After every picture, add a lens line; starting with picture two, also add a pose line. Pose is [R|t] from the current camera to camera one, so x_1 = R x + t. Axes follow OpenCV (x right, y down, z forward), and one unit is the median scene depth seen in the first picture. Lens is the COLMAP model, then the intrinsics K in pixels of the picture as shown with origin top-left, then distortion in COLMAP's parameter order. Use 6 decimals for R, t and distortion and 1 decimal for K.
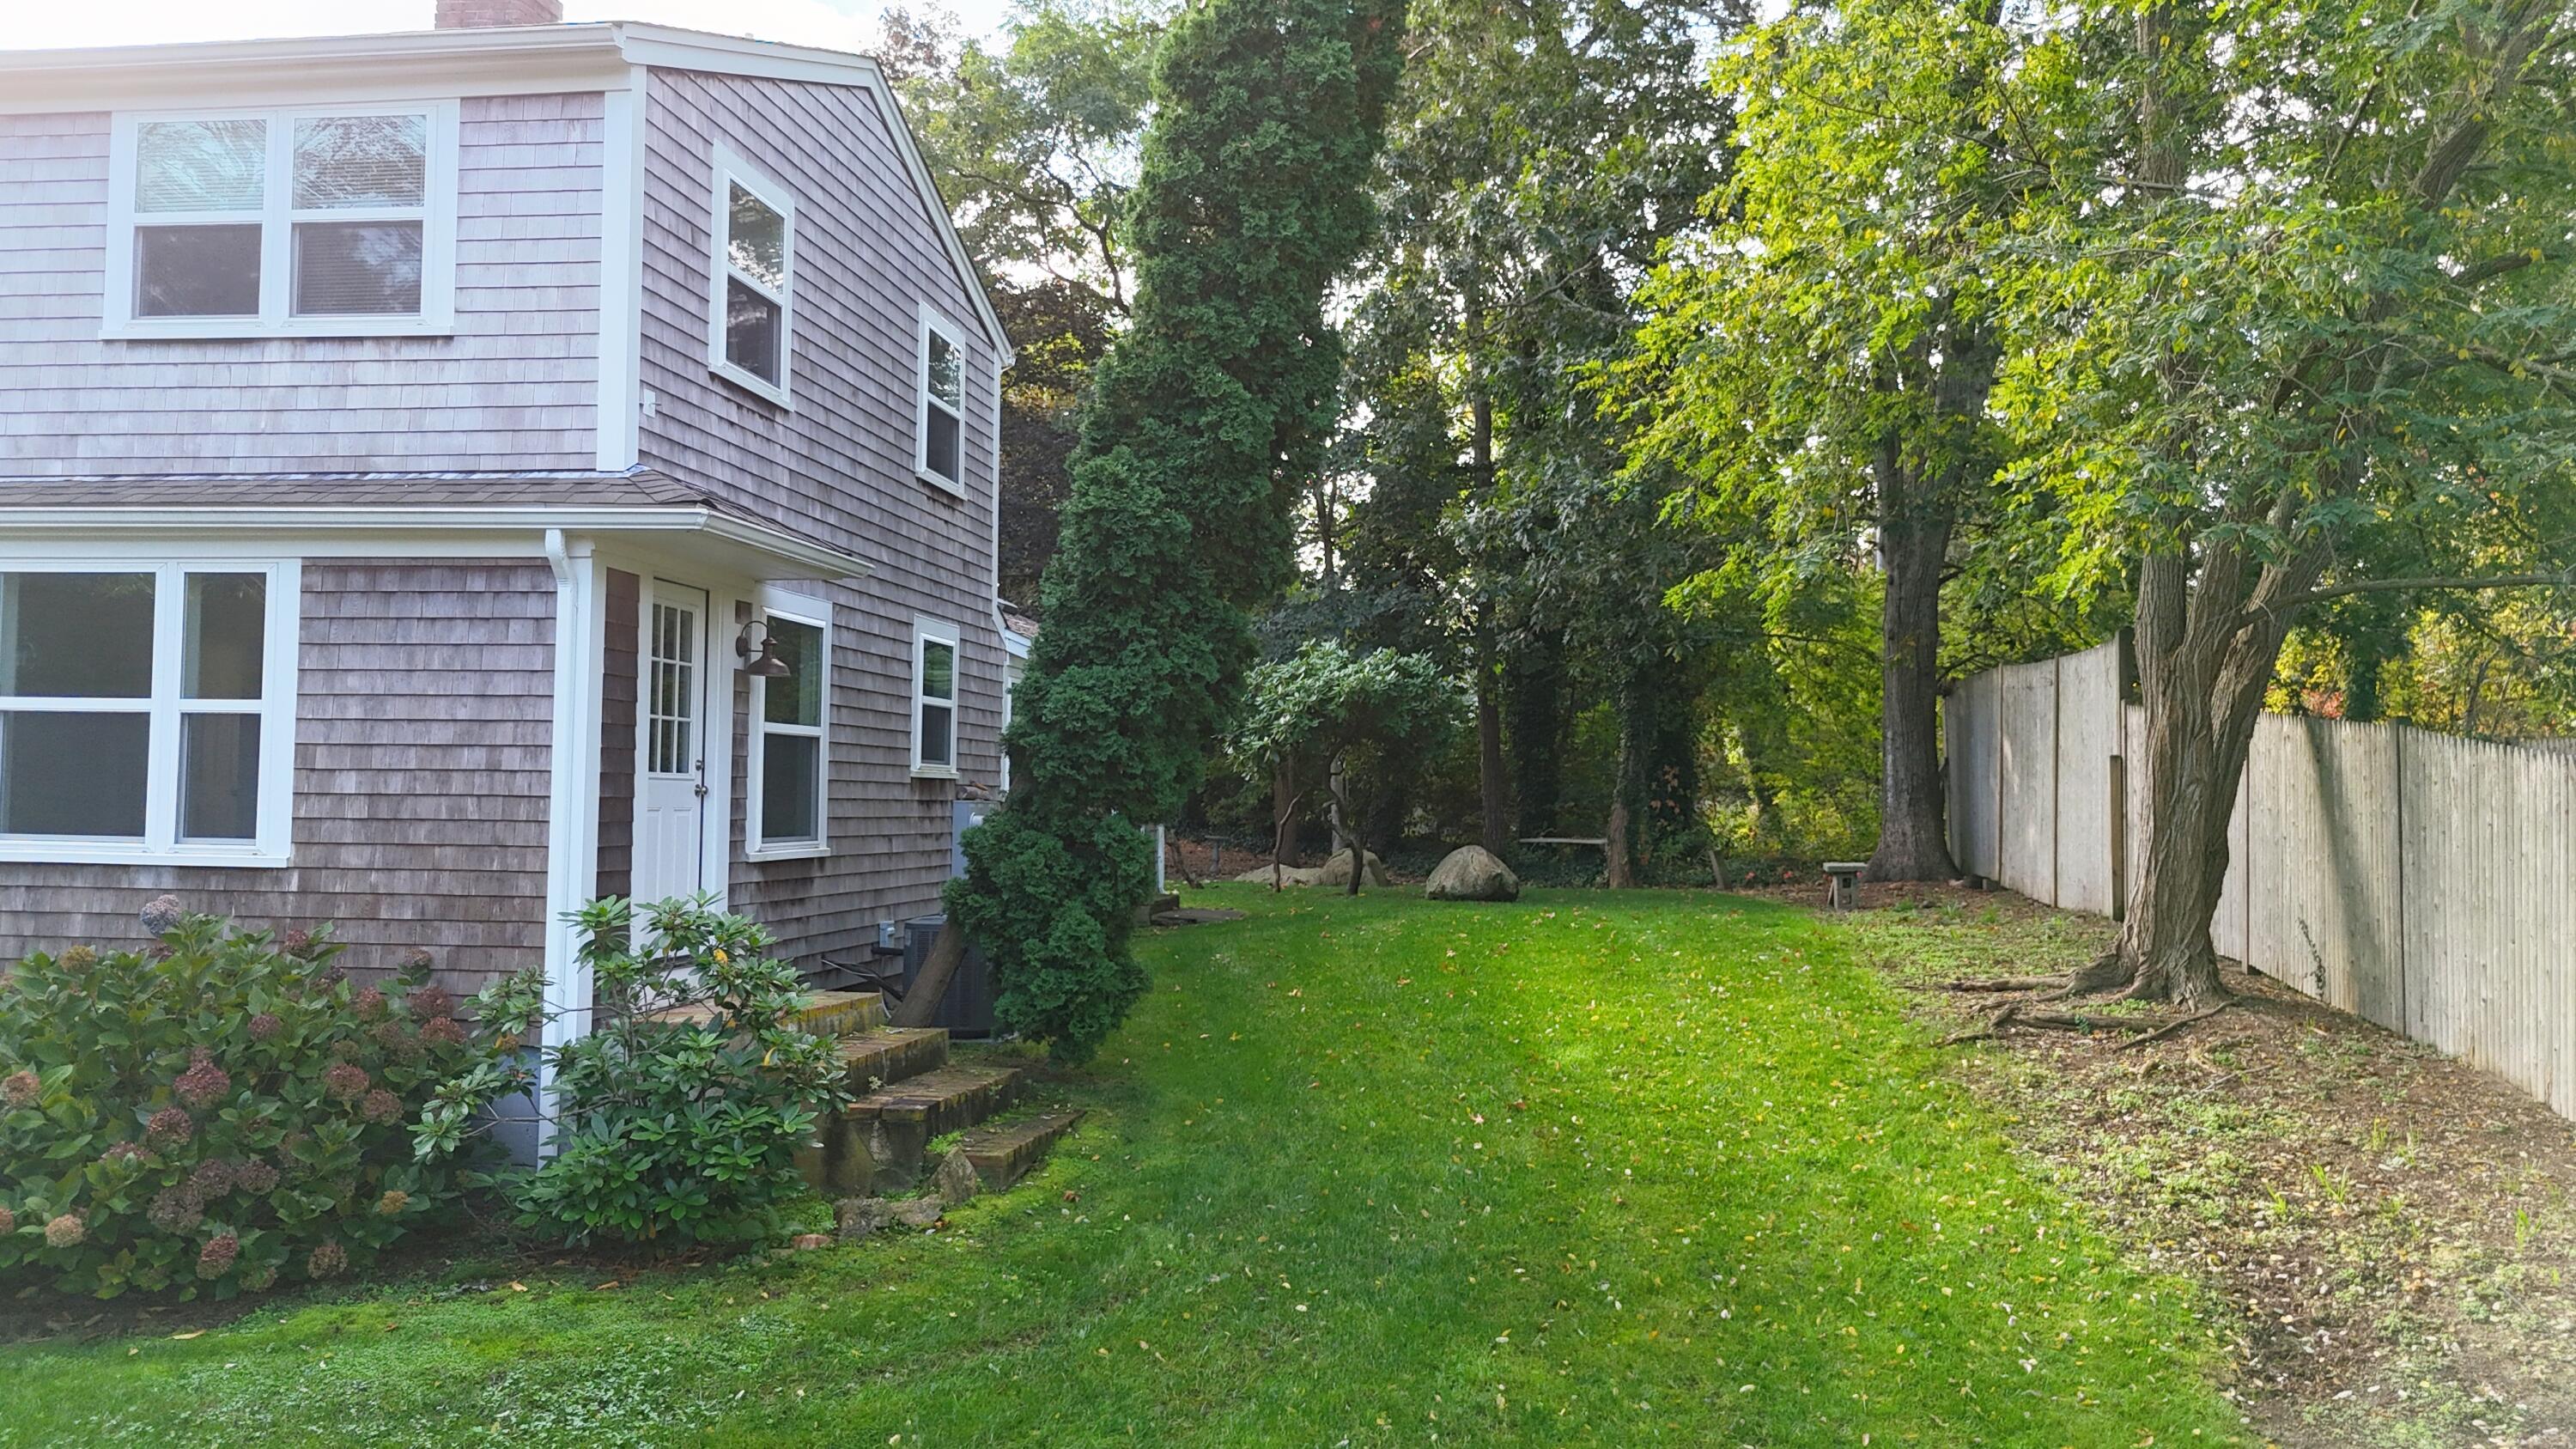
lens RADIAL K [[1929.9, 0, 1306.1], [0, 1929.9, 718.9], [0, 0, 1]] dist [0.071093, -0.067187]
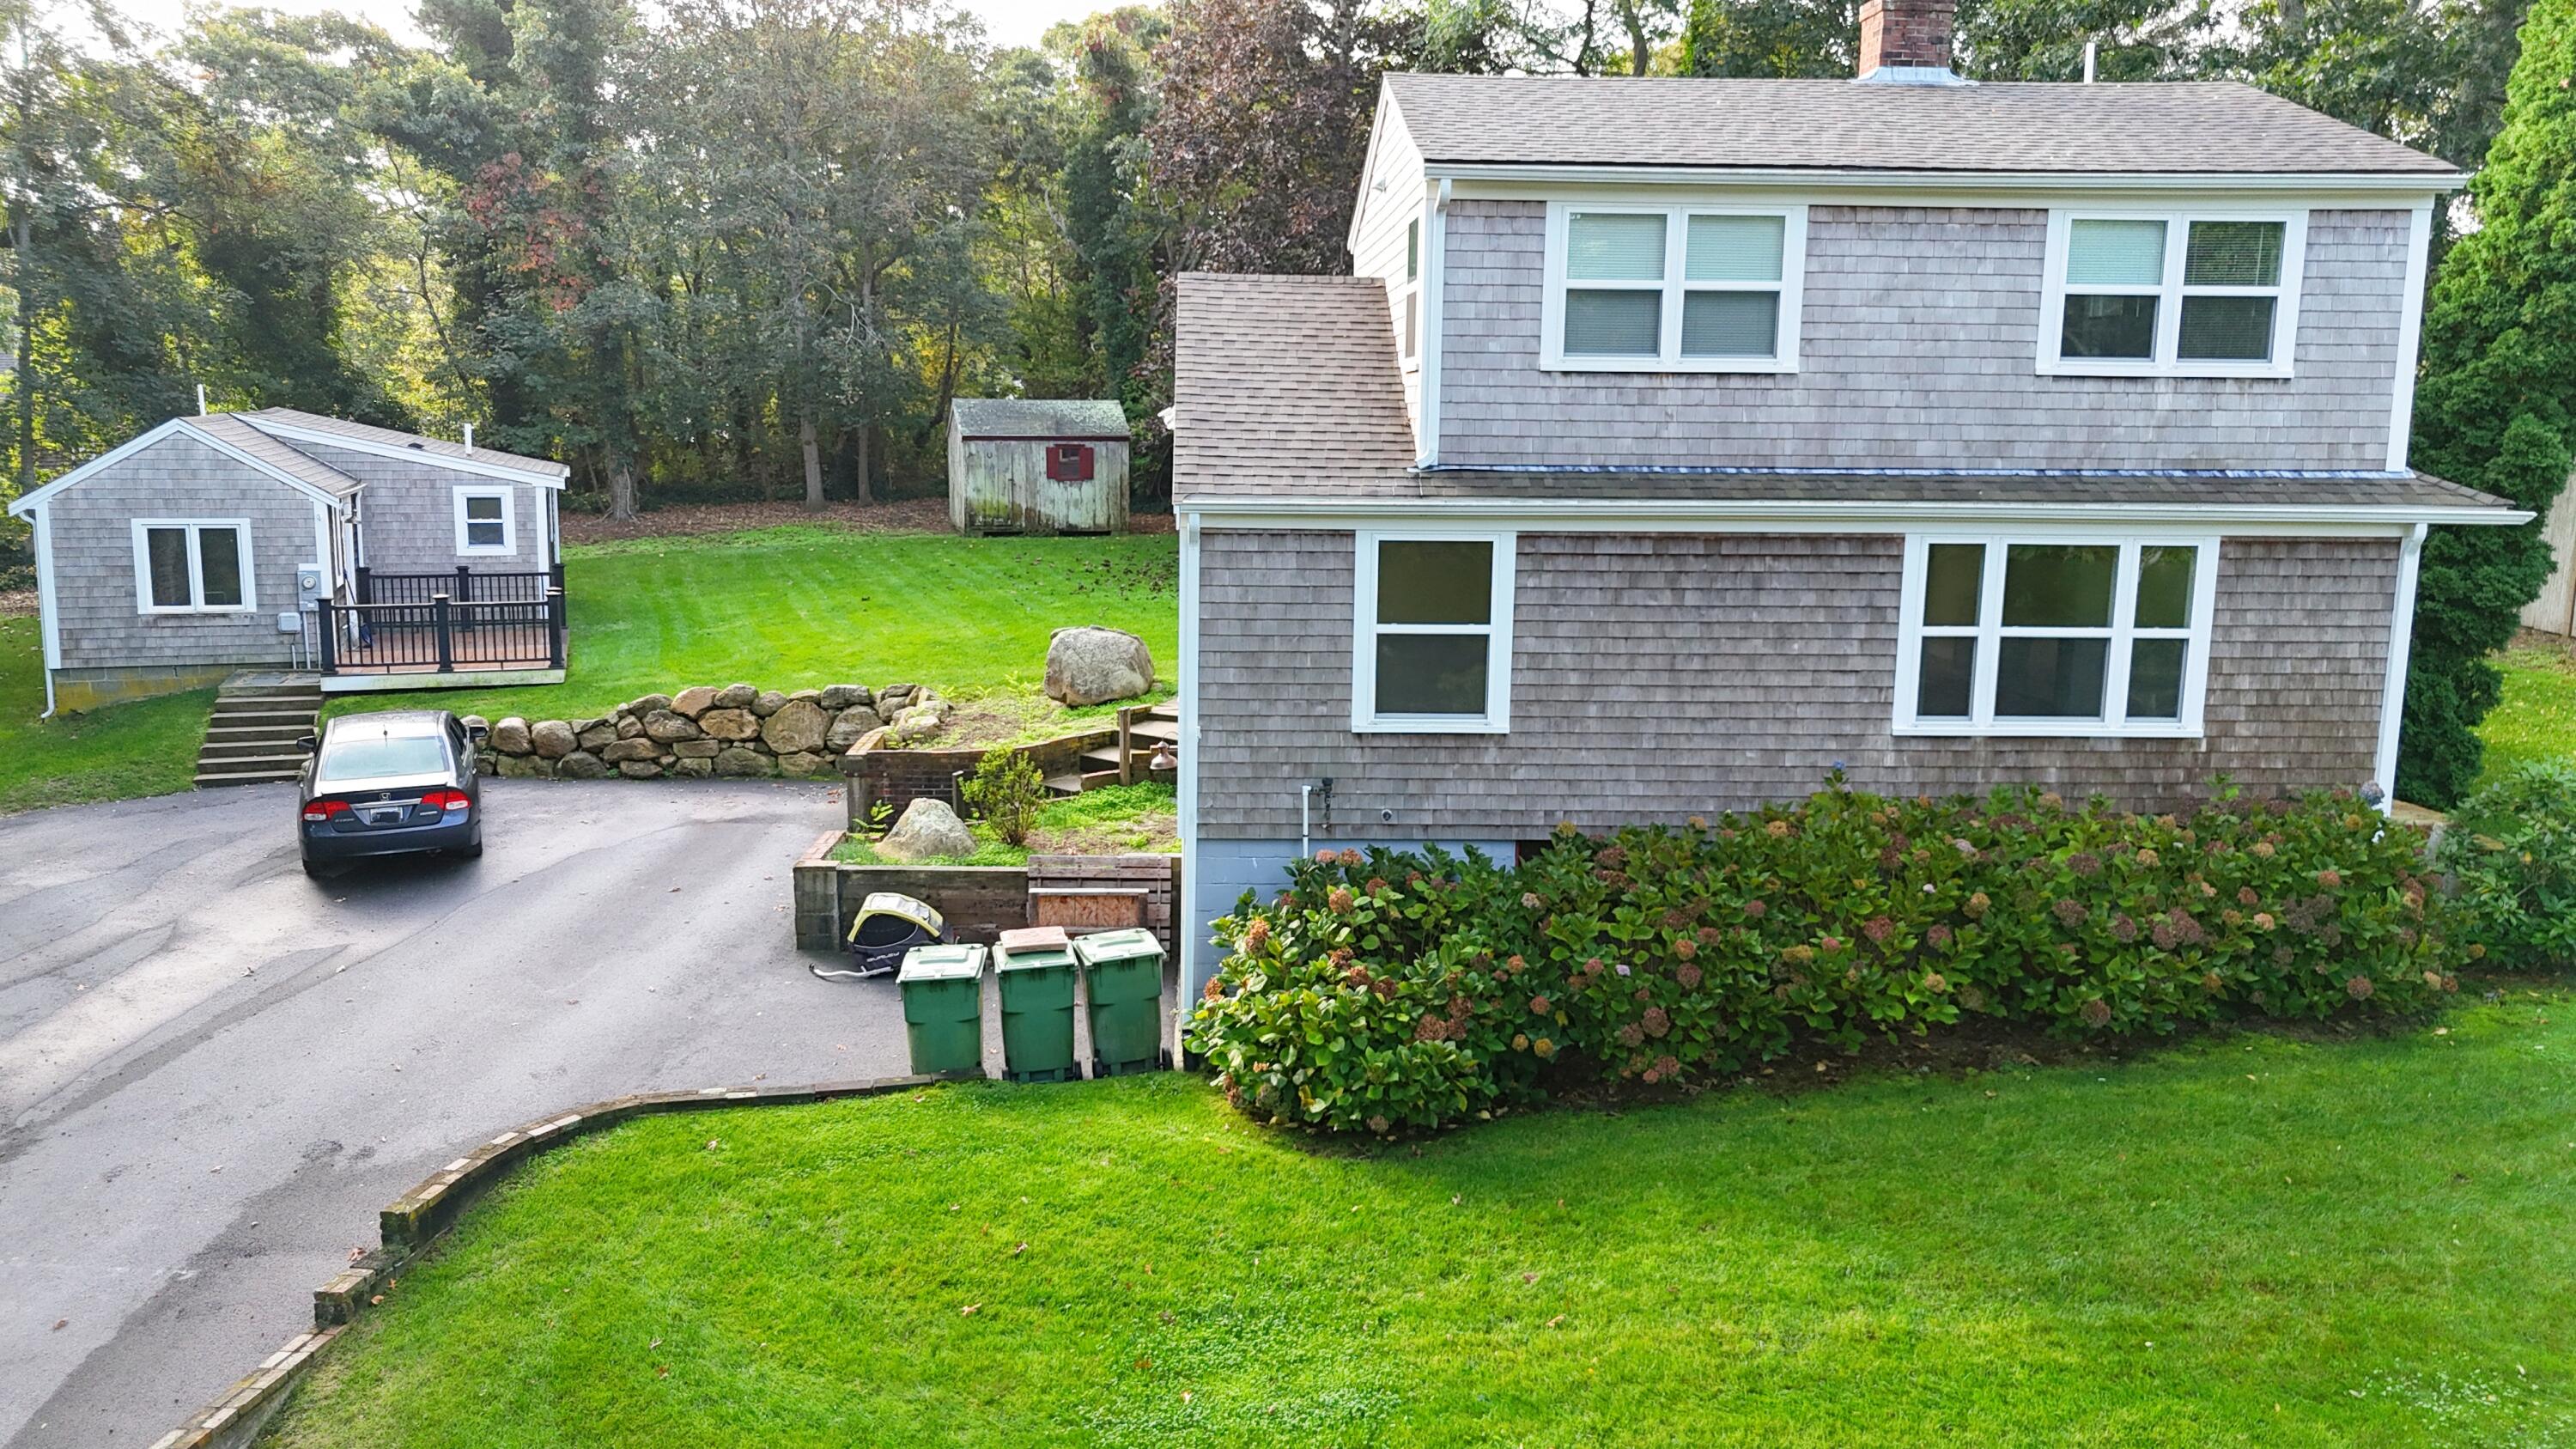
lens RADIAL K [[1929.9, 0, 1277.7], [0, 1929.9, 729.0], [0, 0, 1]] dist [0.071093, -0.067187]
pose [[0.982480, -0.033058, 0.183412, -1.431010], [-0.006385, 0.977594, 0.210403, -0.236293], [-0.186258, -0.207888, 0.960256, -0.327707]]
